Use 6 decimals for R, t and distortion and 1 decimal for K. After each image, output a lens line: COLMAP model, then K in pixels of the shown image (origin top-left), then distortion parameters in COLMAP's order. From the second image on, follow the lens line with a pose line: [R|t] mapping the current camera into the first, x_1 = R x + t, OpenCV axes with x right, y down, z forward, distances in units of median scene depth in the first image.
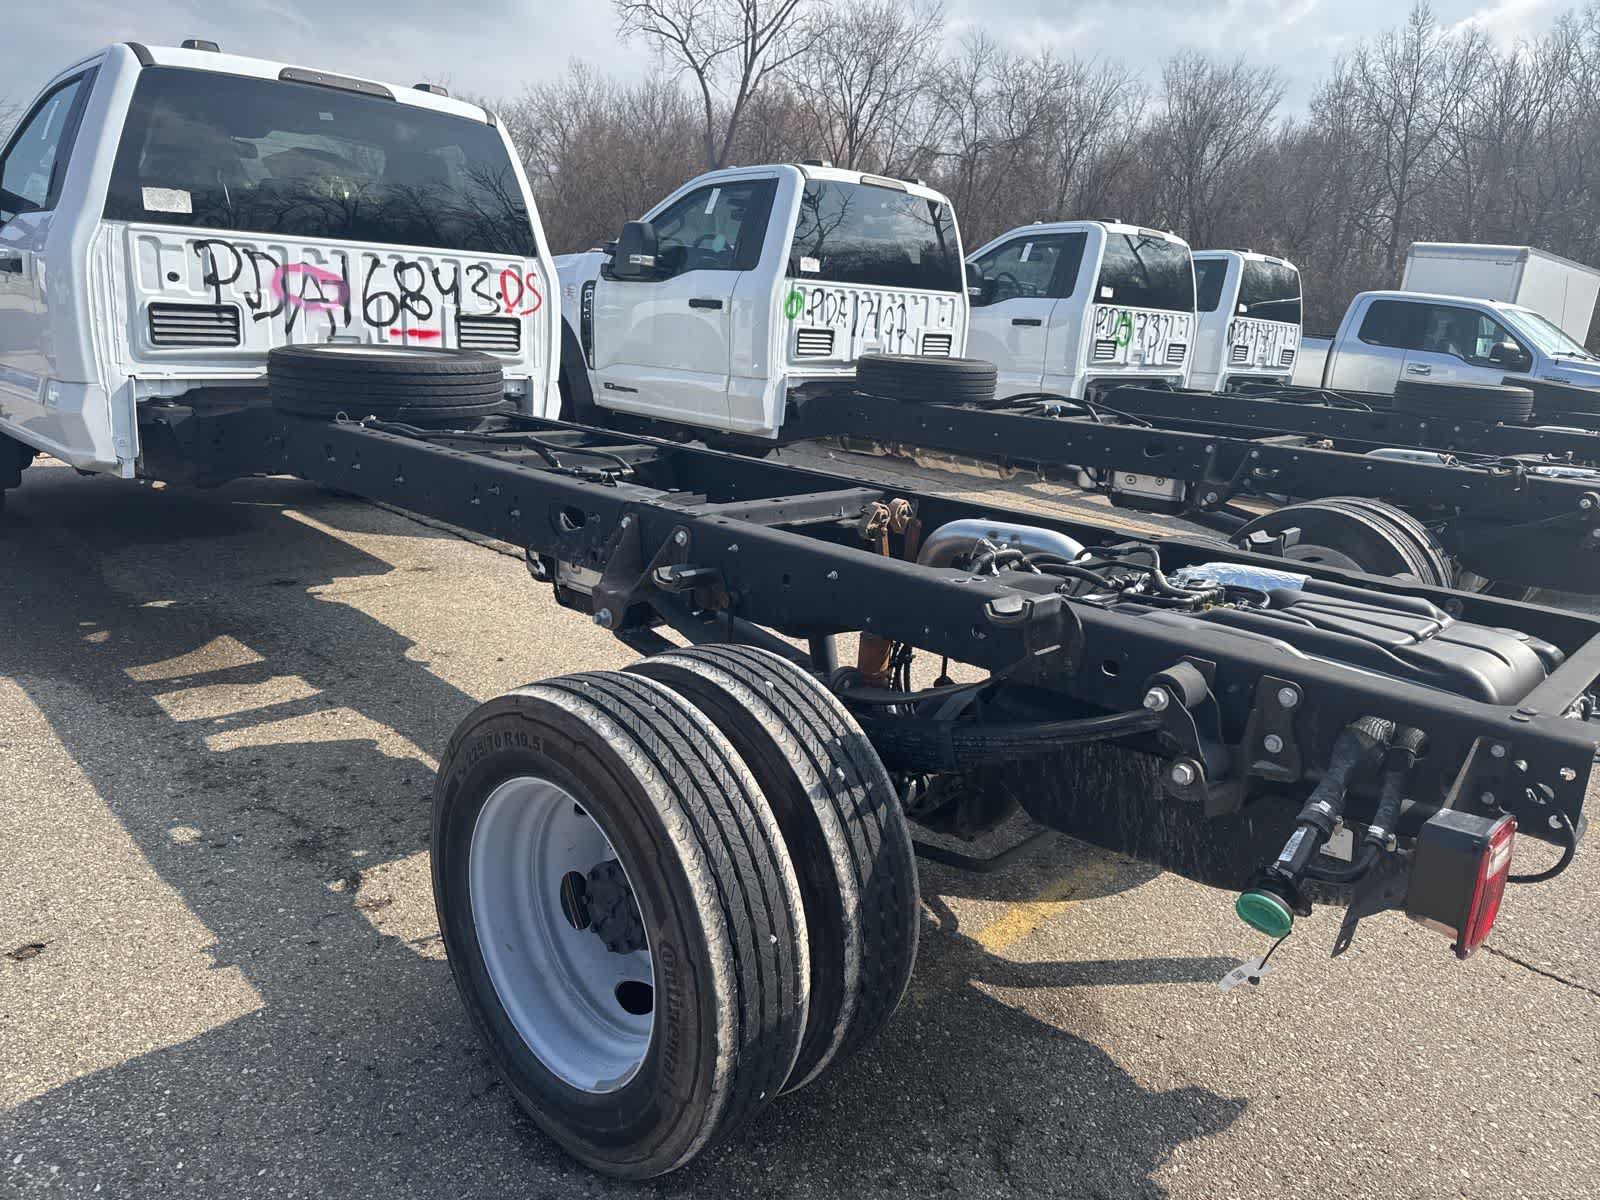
lens RADIAL K [[1124.4, 0, 803.3], [0, 1124.4, 605.5], [0, 0, 1]] dist [0.053425, -0.059916]
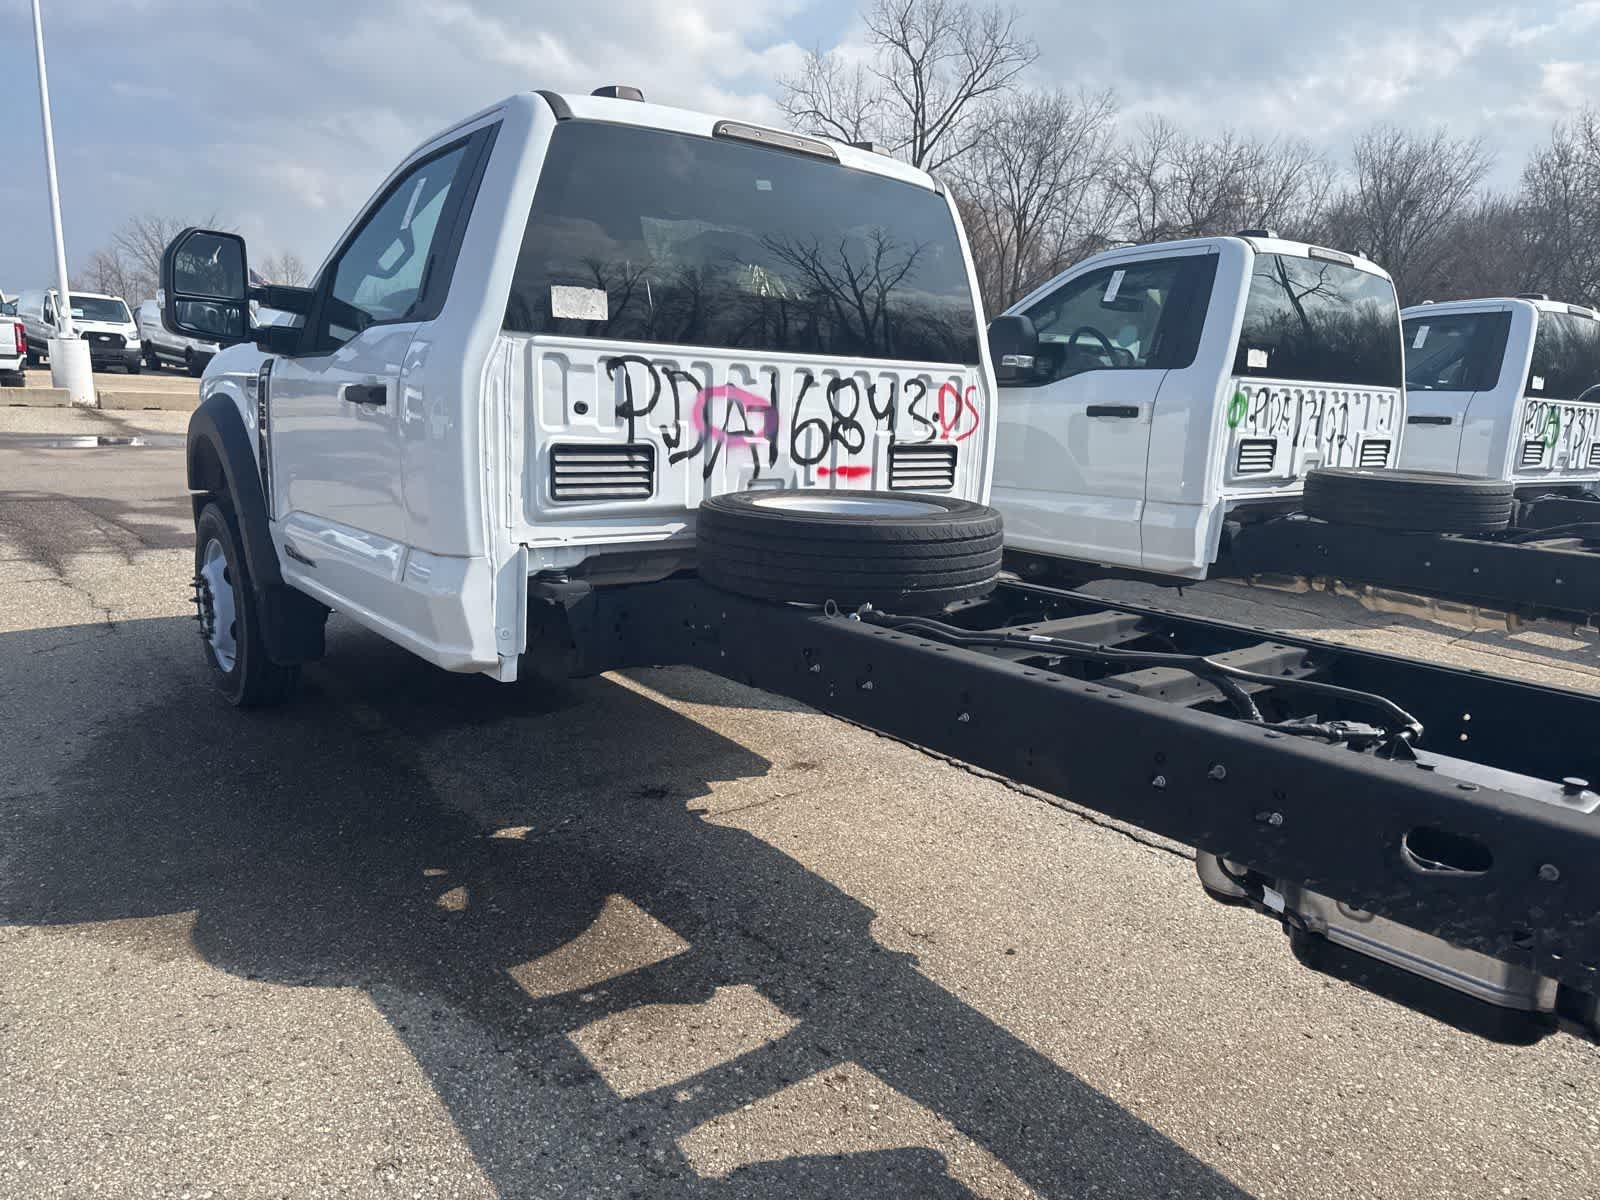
lens RADIAL K [[1124.4, 0, 805.5], [0, 1124.4, 613.0], [0, 0, 1]] dist [0.053425, -0.059916]
pose [[0.992254, 0.002969, -0.124192, -0.308487], [-0.011644, 0.997536, -0.069181, -0.105927], [0.123681, 0.070091, 0.989844, 0.300344]]
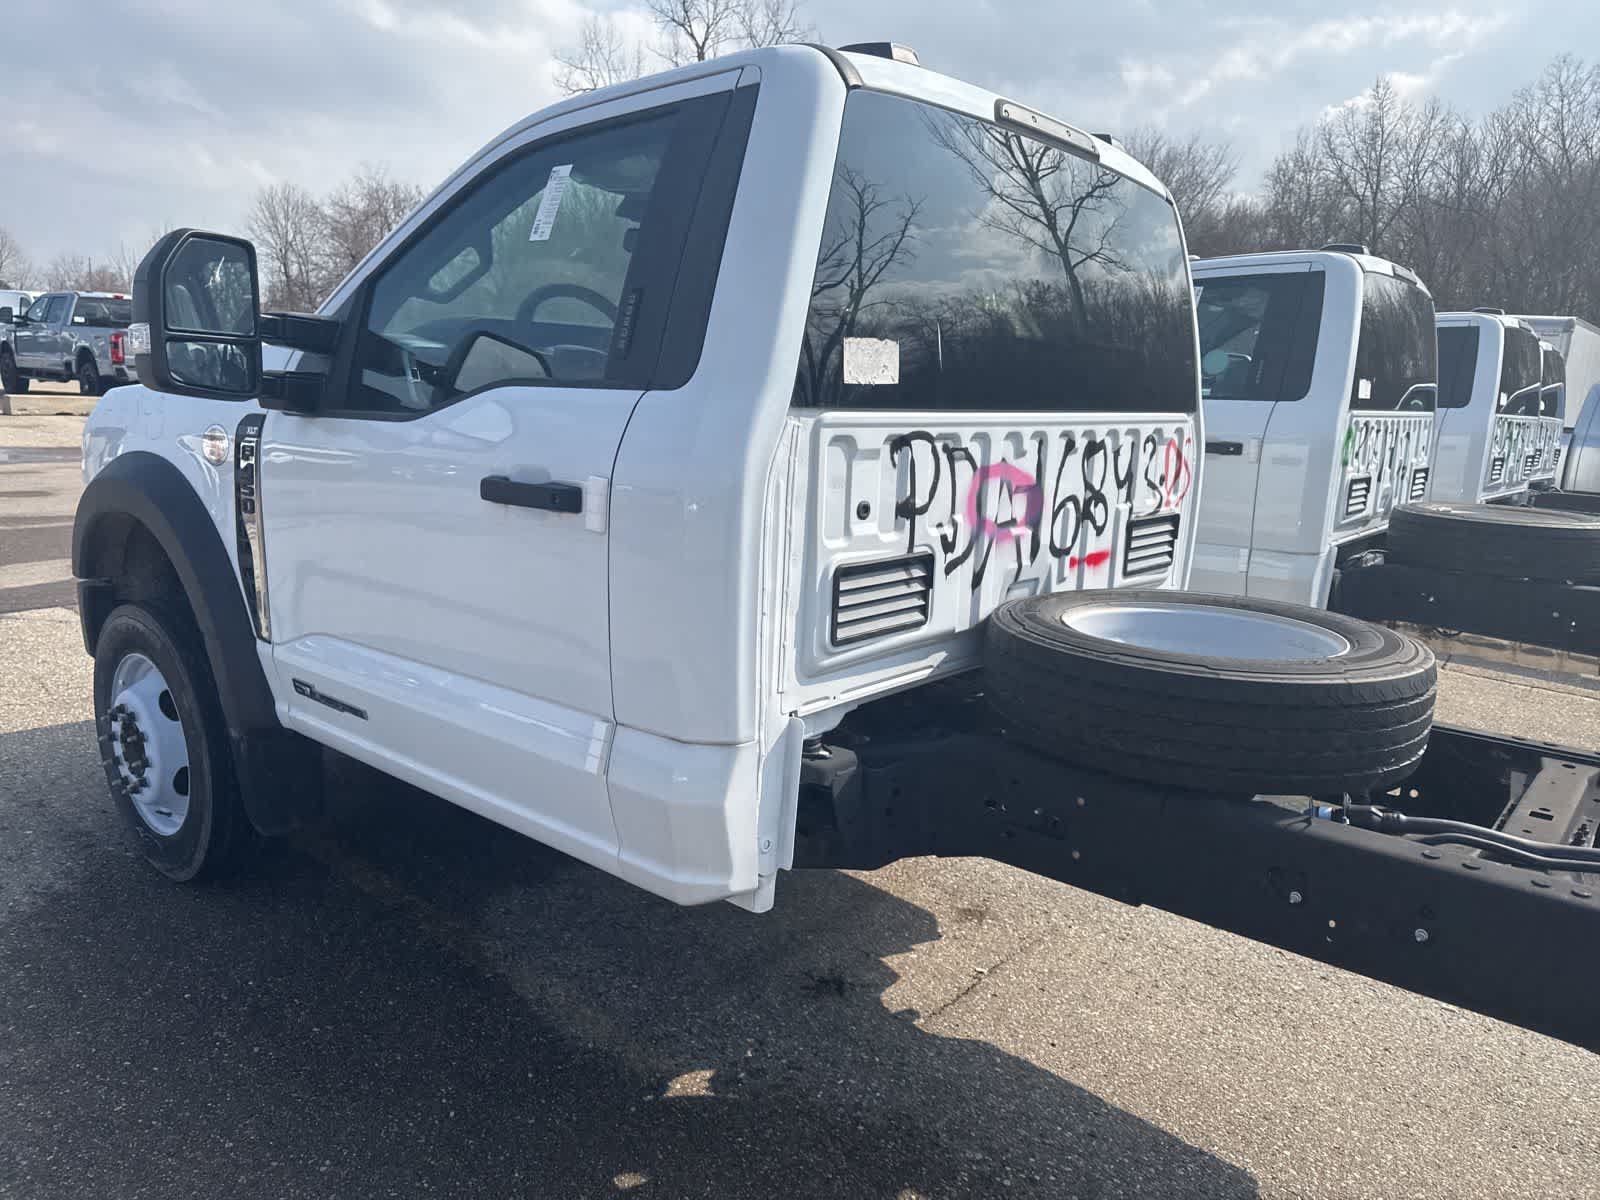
lens RADIAL K [[1124.4, 0, 792.2], [0, 1124.4, 614.7], [0, 0, 1]] dist [0.053425, -0.059916]
pose [[0.997880, -0.033892, 0.055568, -0.589032], [0.036886, 0.997872, -0.053768, -0.209110], [-0.053627, 0.055704, 0.997006, 0.490201]]
